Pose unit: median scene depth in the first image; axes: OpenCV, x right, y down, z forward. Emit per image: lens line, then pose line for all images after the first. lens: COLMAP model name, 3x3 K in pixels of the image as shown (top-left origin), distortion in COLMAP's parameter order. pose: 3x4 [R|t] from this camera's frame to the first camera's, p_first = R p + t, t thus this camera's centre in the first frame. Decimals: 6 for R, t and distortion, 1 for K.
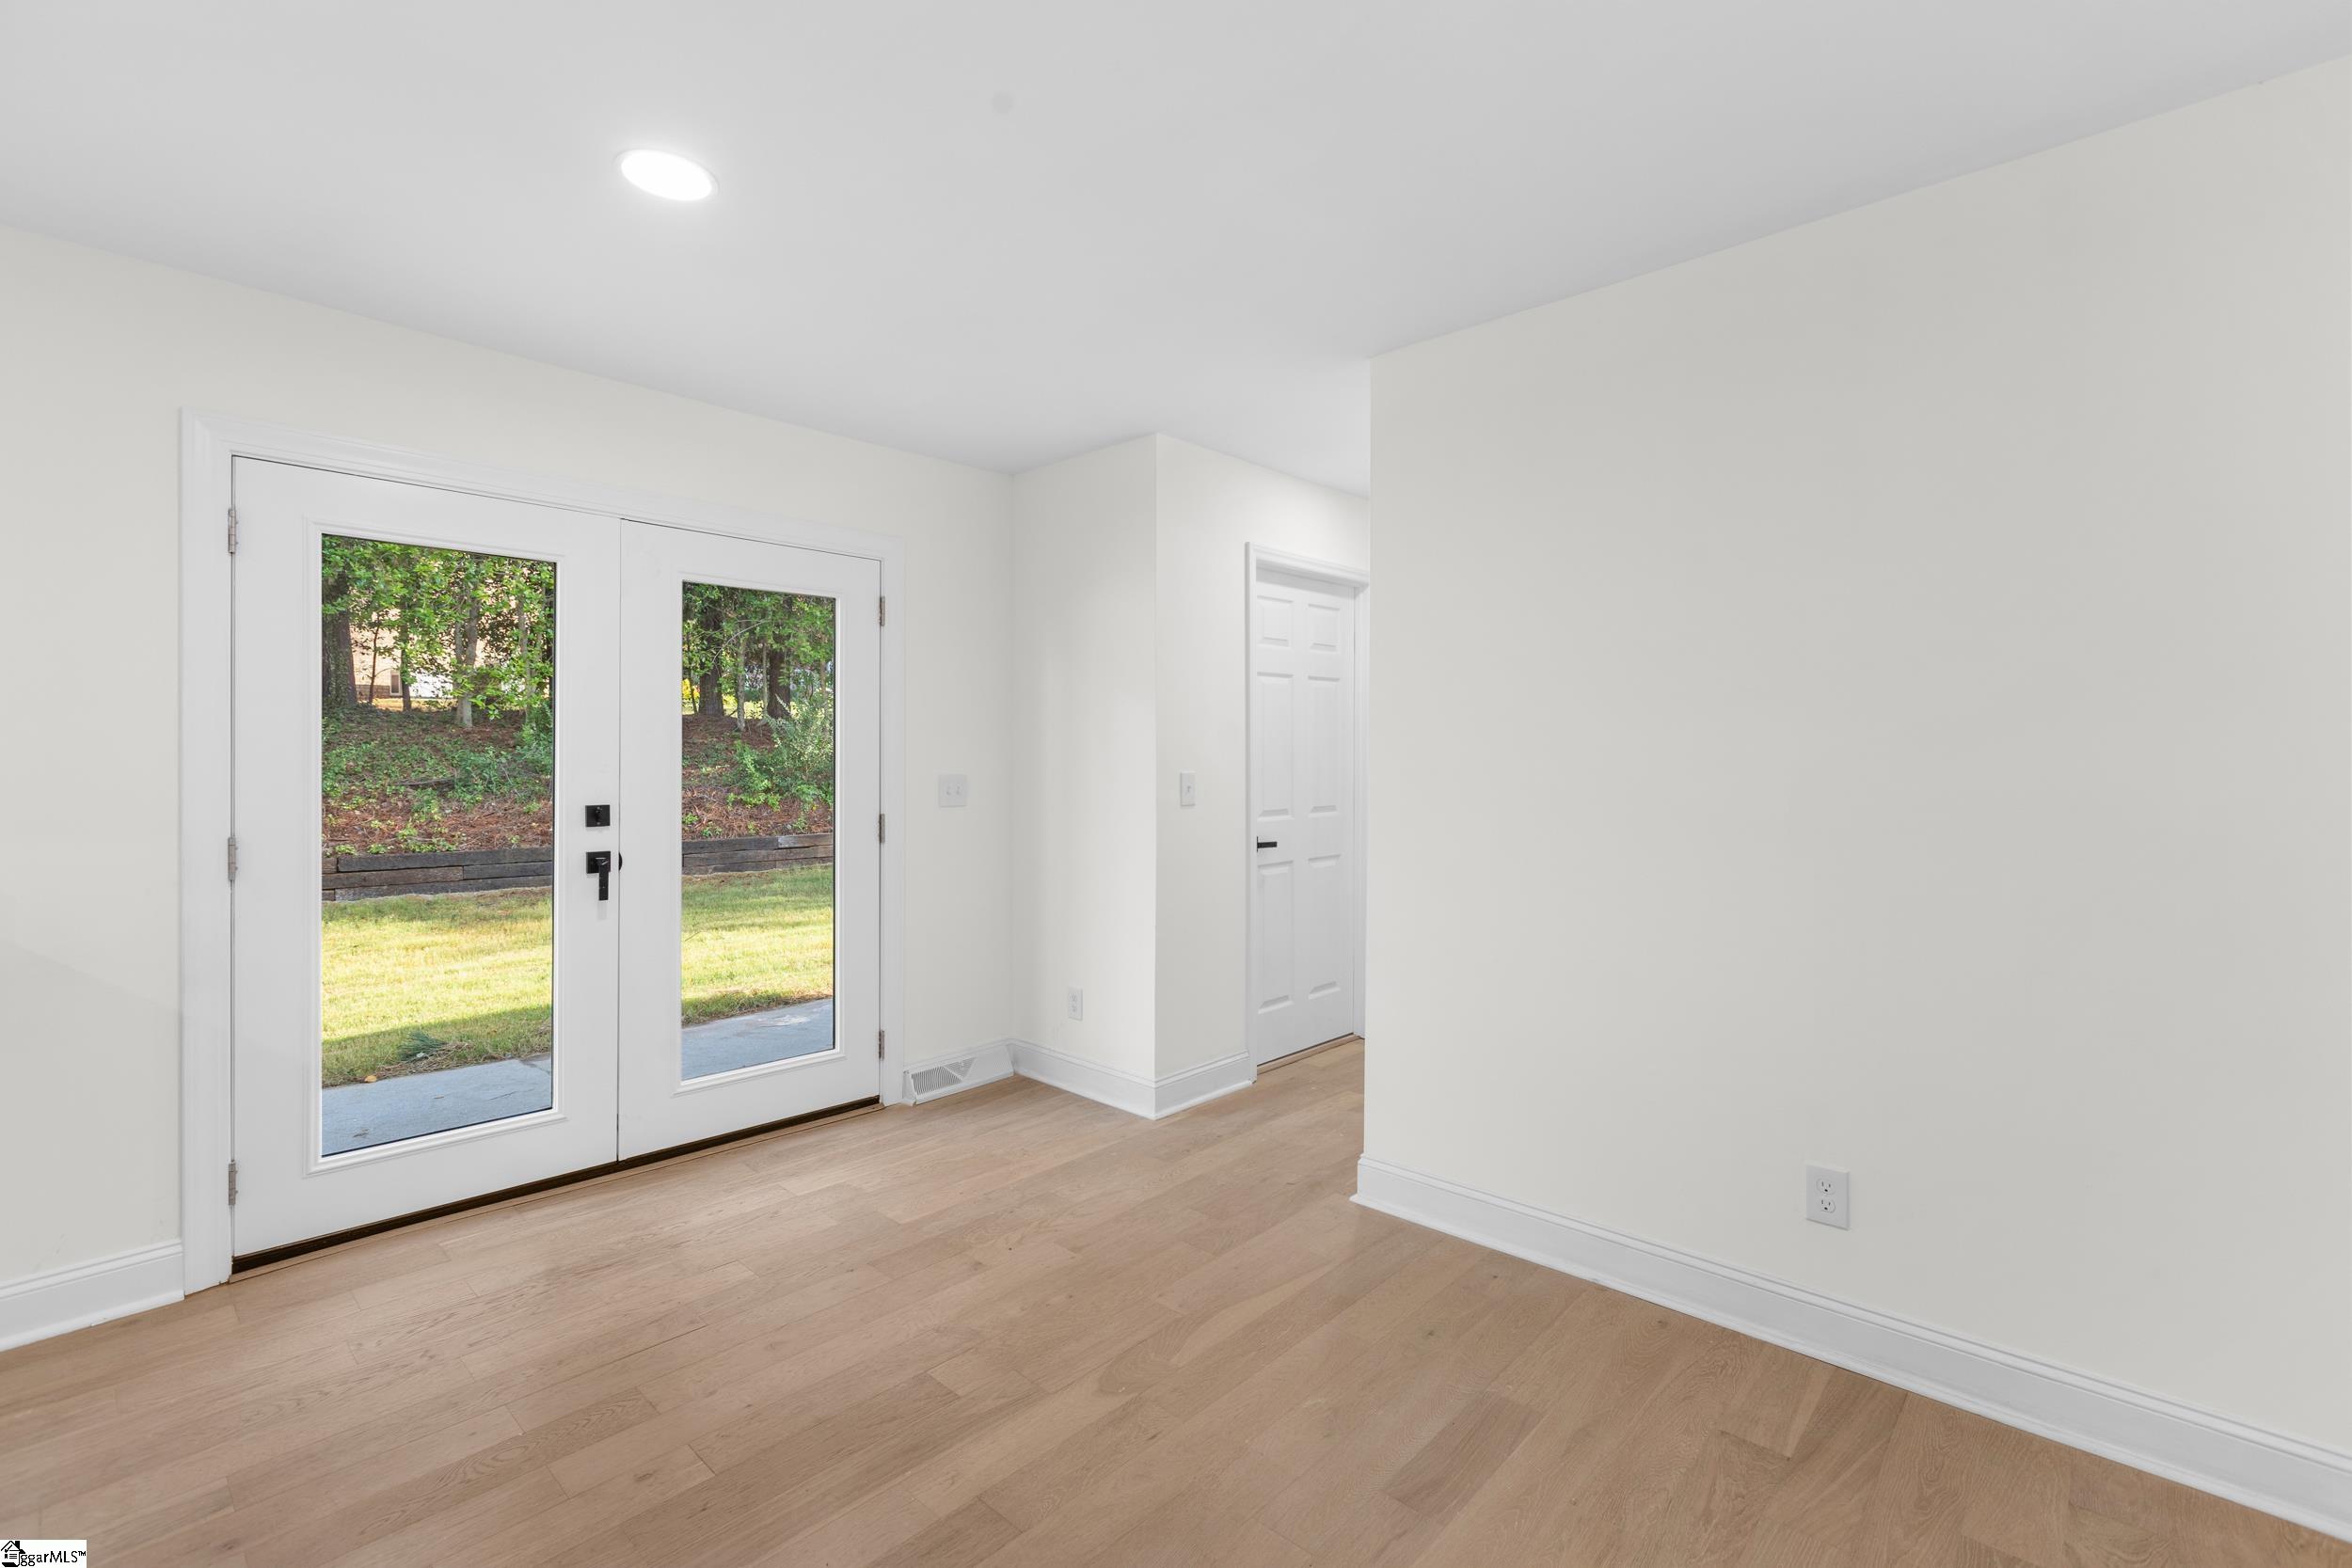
lens RADIAL K [[1071.4, 0, 1166.9], [0, 1071.4, 775.5], [0, 0, 1]] dist [0.011548, -0.001040]
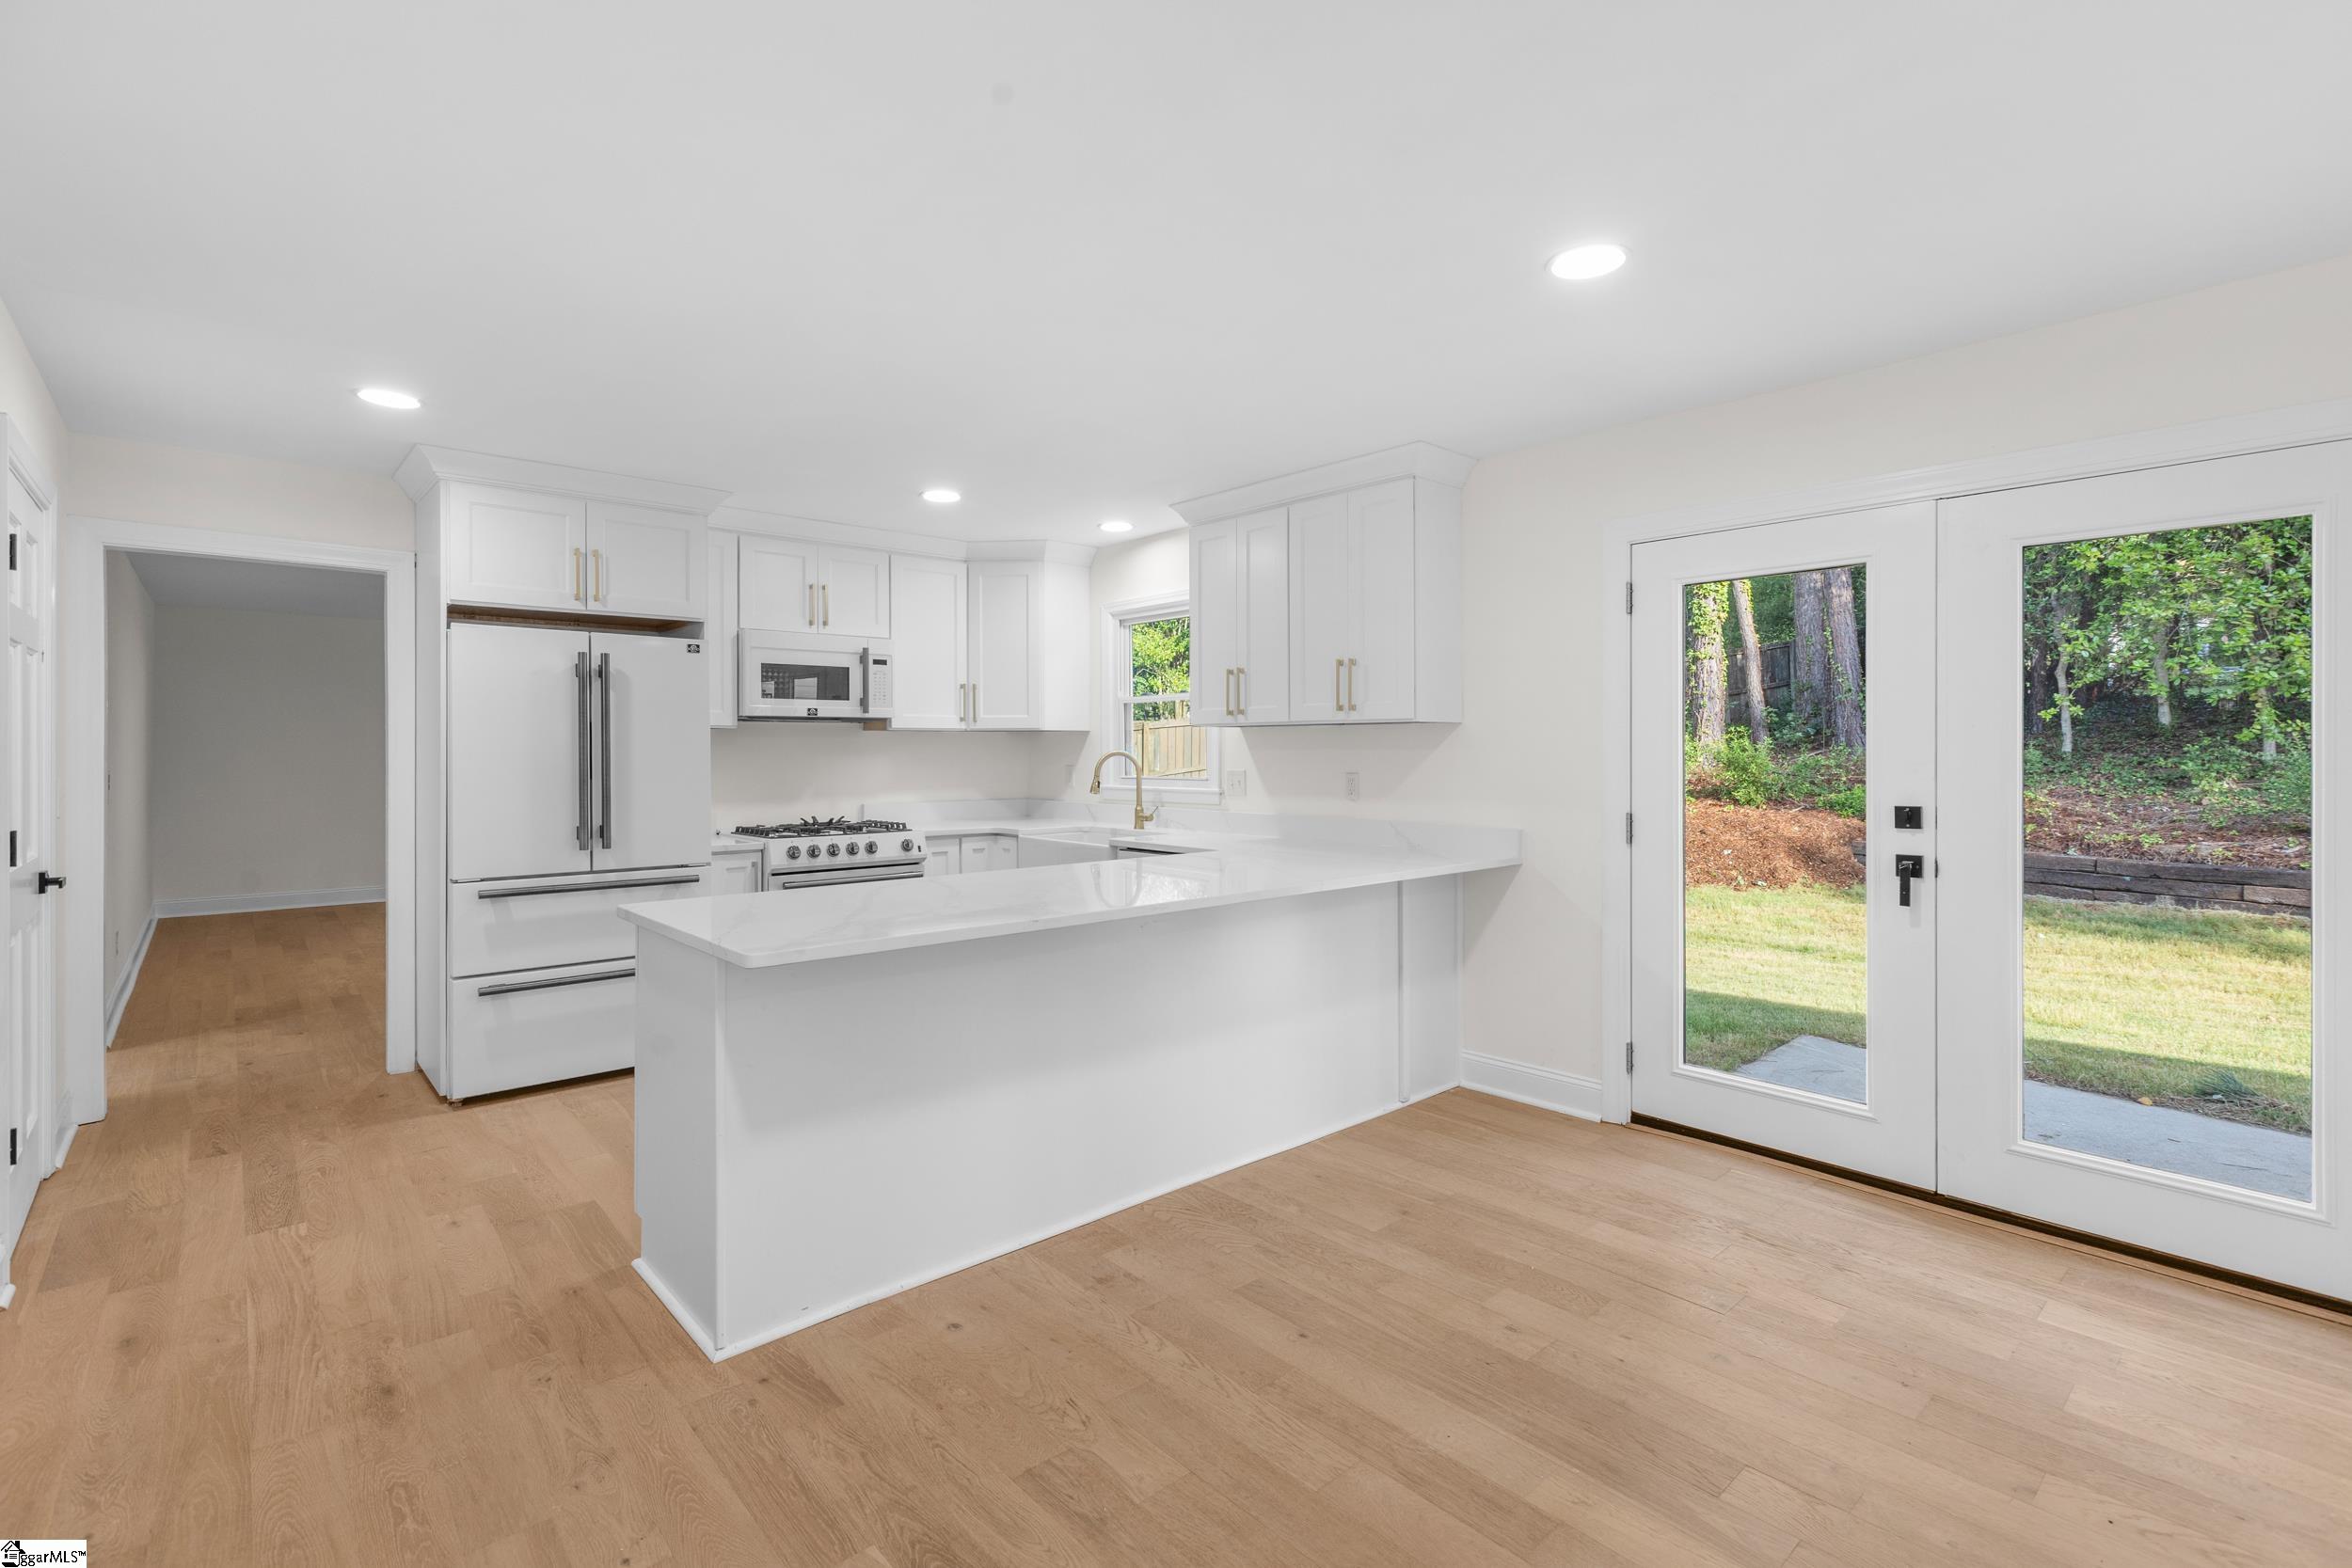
lens RADIAL K [[1071.4, 0, 1165.1], [0, 1071.4, 770.0], [0, 0, 1]] dist [0.011548, -0.001040]
pose [[-0.118617, 0.006863, -0.992916, 0.507183], [-0.011297, 0.999902, 0.008261, -0.005305], [0.992876, 0.012197, -0.118528, 0.464619]]
